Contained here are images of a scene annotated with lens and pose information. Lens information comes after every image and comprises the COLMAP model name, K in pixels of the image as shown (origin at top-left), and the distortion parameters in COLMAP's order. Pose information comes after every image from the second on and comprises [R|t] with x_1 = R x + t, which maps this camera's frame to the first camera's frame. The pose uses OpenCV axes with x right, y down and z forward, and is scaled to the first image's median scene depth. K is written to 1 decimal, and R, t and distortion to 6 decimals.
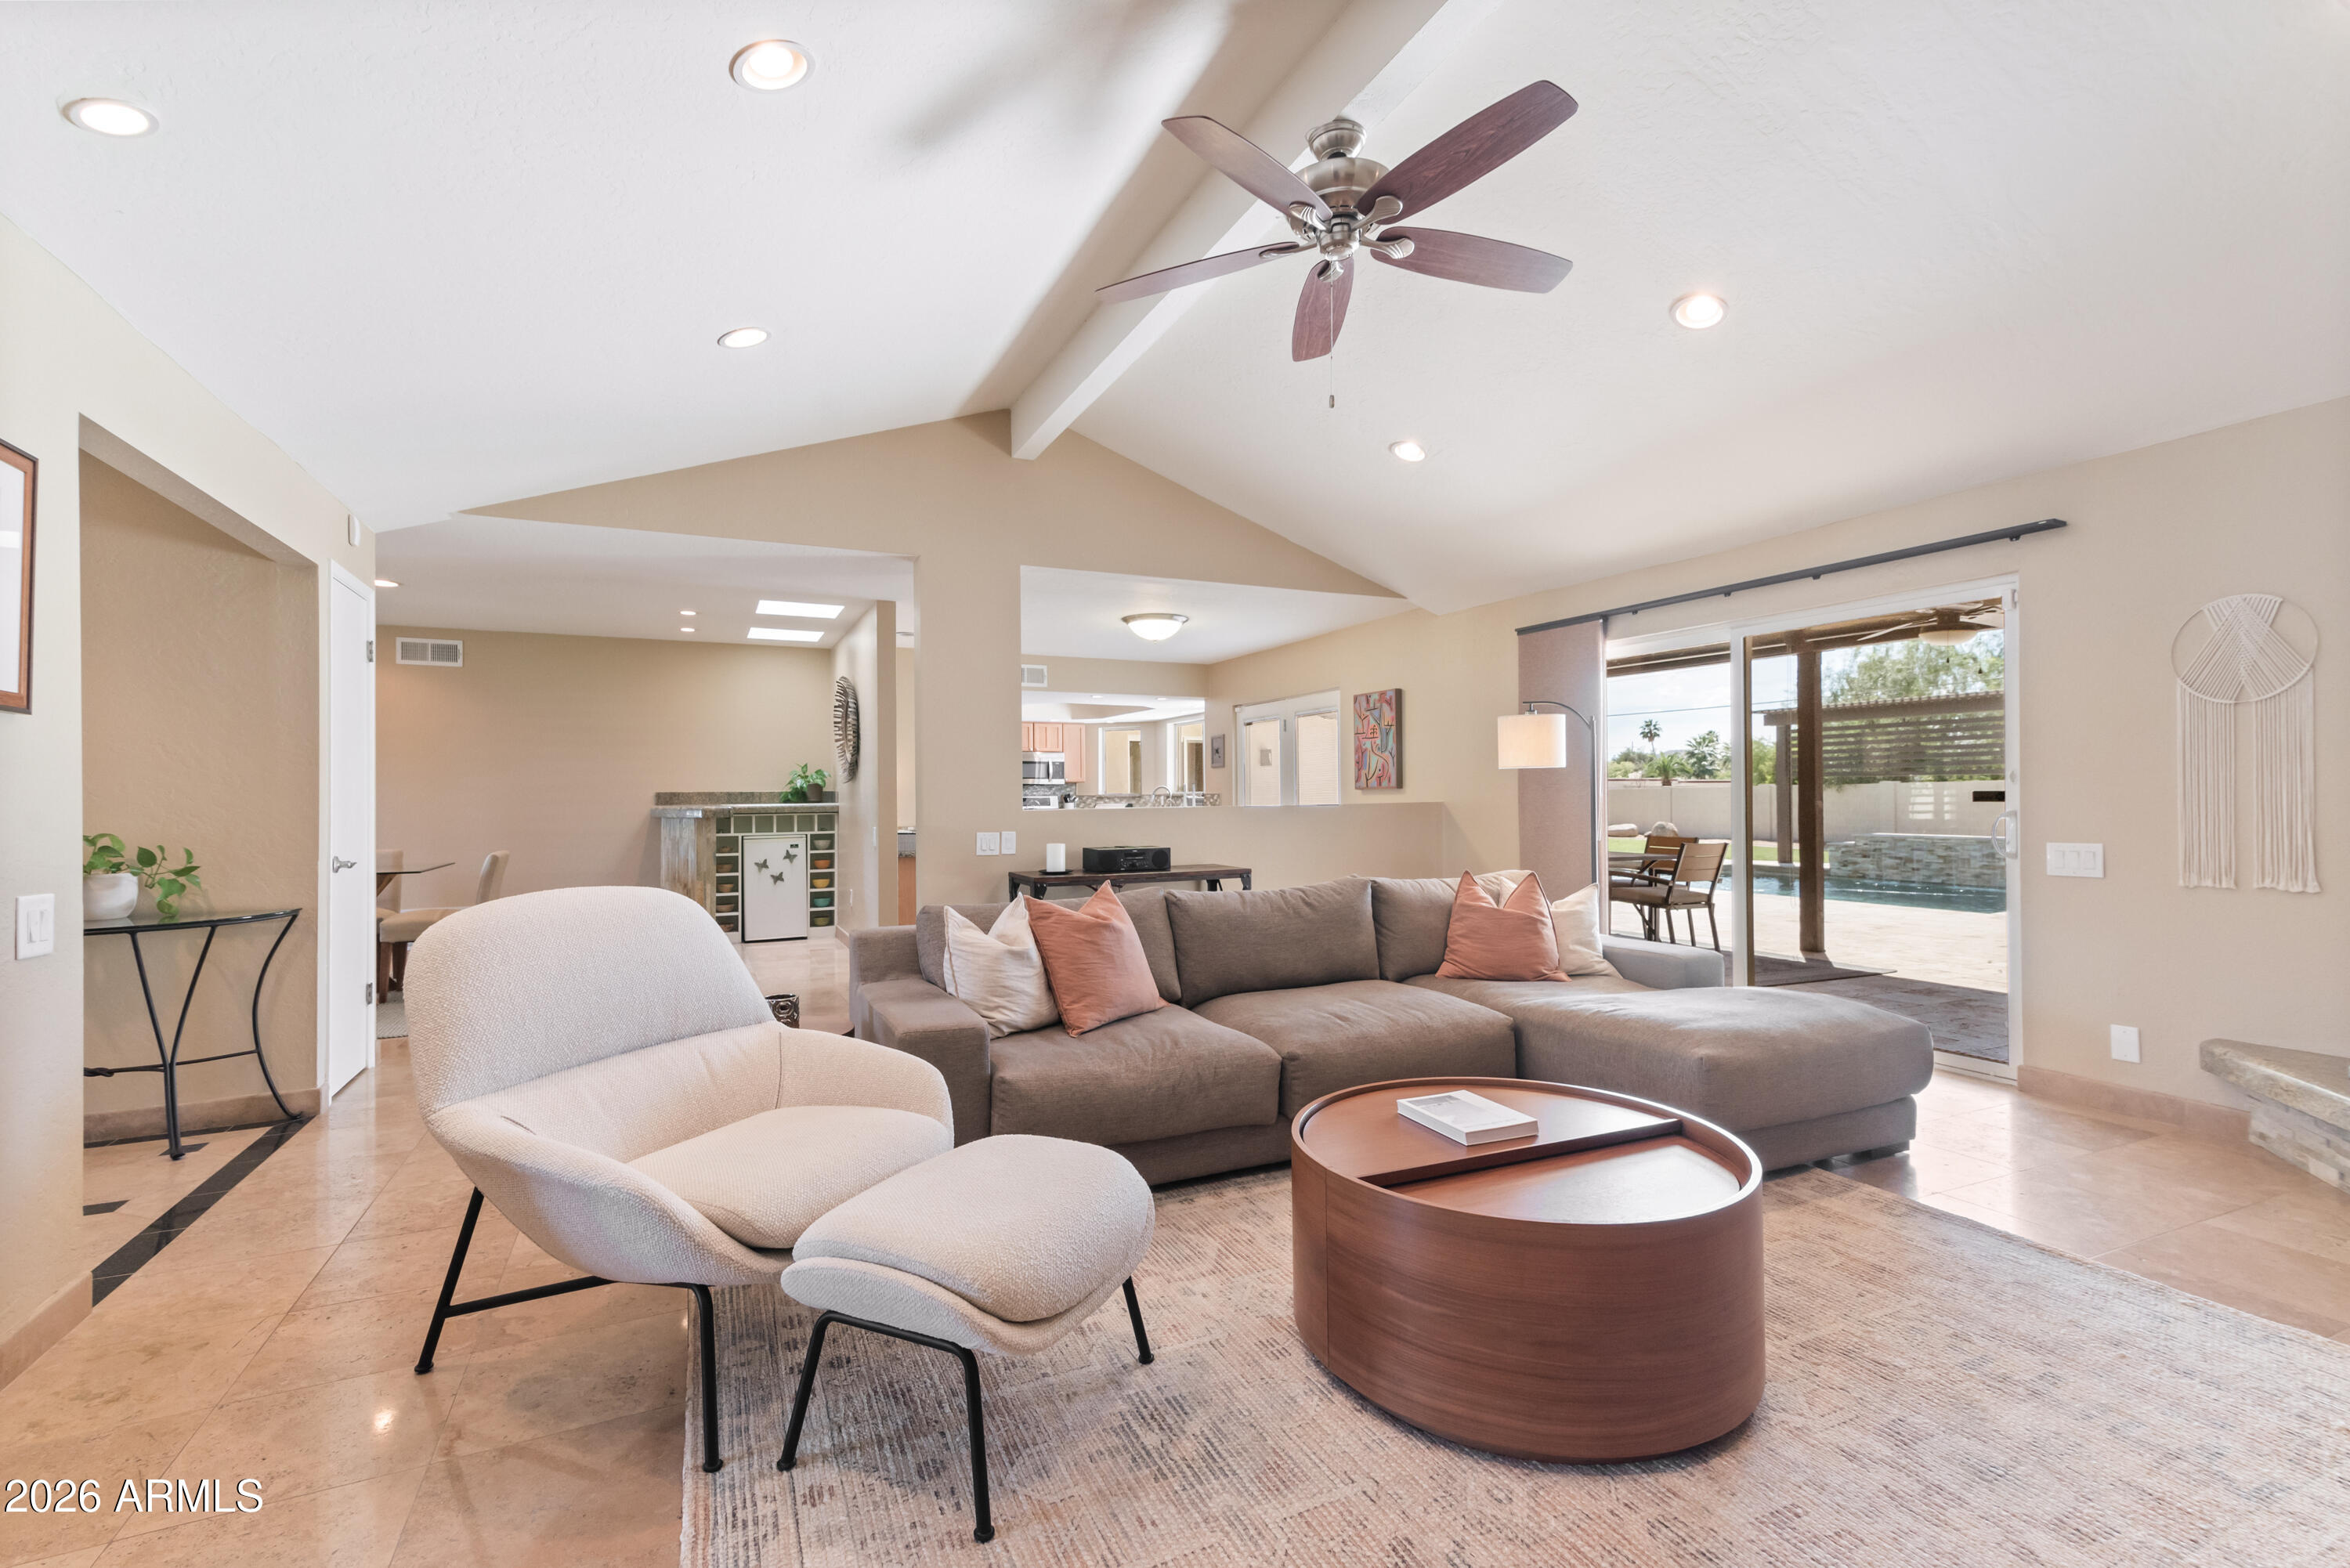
lens RADIAL K [[1004.3, 0, 1179.4], [0, 1004.3, 794.6], [0, 0, 1]] dist [0.001303, 0.000042]
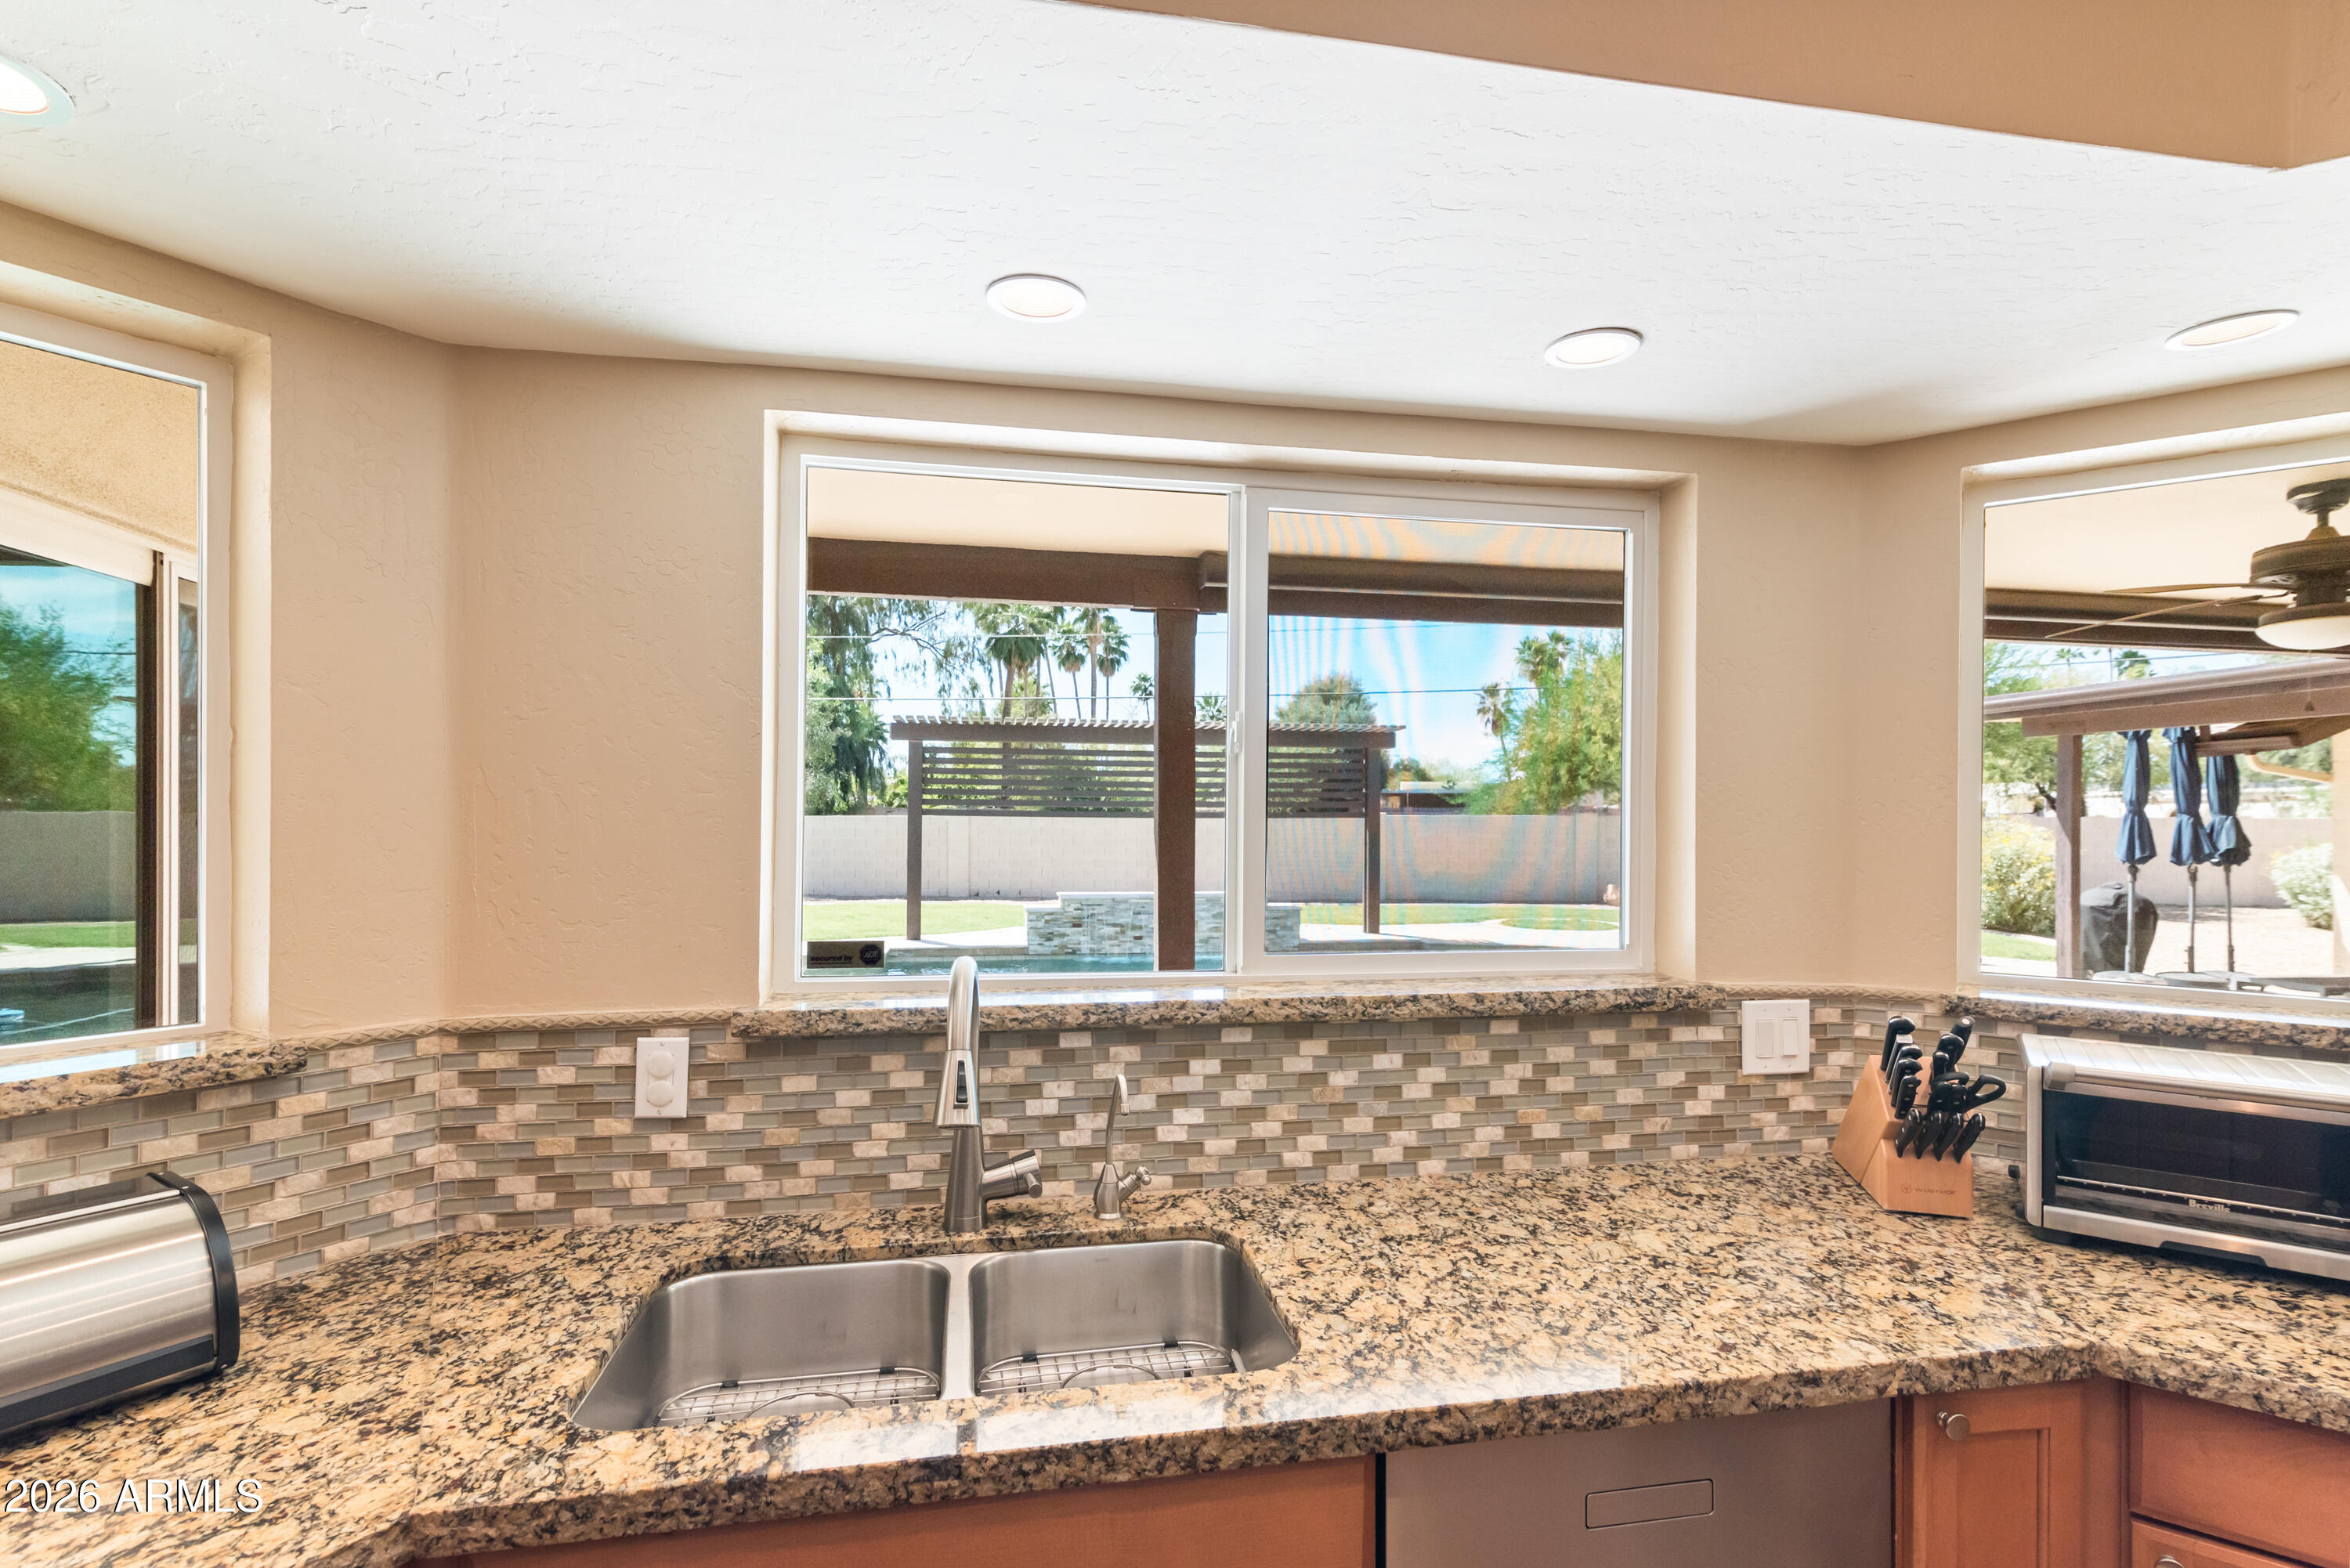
lens RADIAL K [[1112.4, 0, 1180.3], [0, 1112.4, 807.8], [0, 0, 1]] dist [0.010470, 0.000006]
pose [[0.249372, 0.010143, 0.968355, -0.121102], [-0.002977, 0.999948, -0.009707, -0.022604], [-0.968403, -0.000462, 0.249389, 0.882254]]
